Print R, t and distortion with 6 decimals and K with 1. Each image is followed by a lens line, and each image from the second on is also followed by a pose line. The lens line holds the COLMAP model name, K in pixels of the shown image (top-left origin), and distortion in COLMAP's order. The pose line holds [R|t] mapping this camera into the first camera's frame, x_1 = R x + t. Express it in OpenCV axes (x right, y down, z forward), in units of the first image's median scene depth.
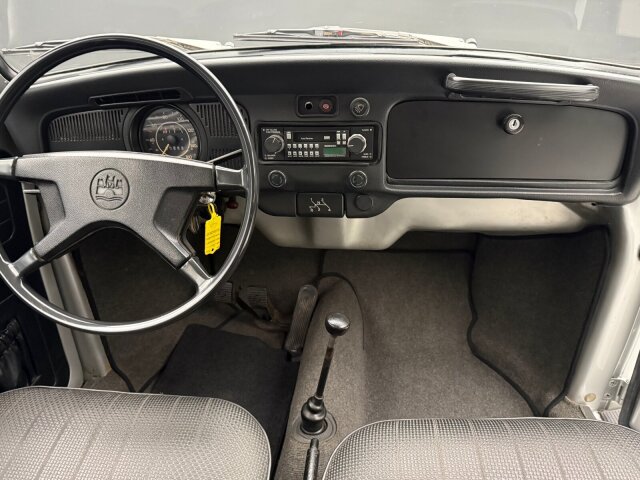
lens RADIAL K [[443.9, 0, 318.5], [0, 443.9, 239.7], [0, 0, 1]] dist [-0.002172, -0.005855]
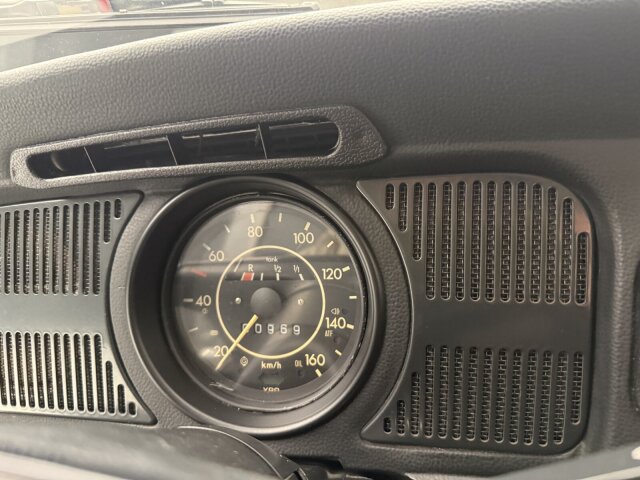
lens RADIAL K [[443.9, 0, 323.1], [0, 443.9, 237.6], [0, 0, 1]] dist [-0.002172, -0.005855]
pose [[0.998422, -0.003519, -0.056038, -0.283143], [-0.016773, 0.933771, -0.357479, -0.162527], [0.053584, 0.357855, 0.932238, 0.720879]]
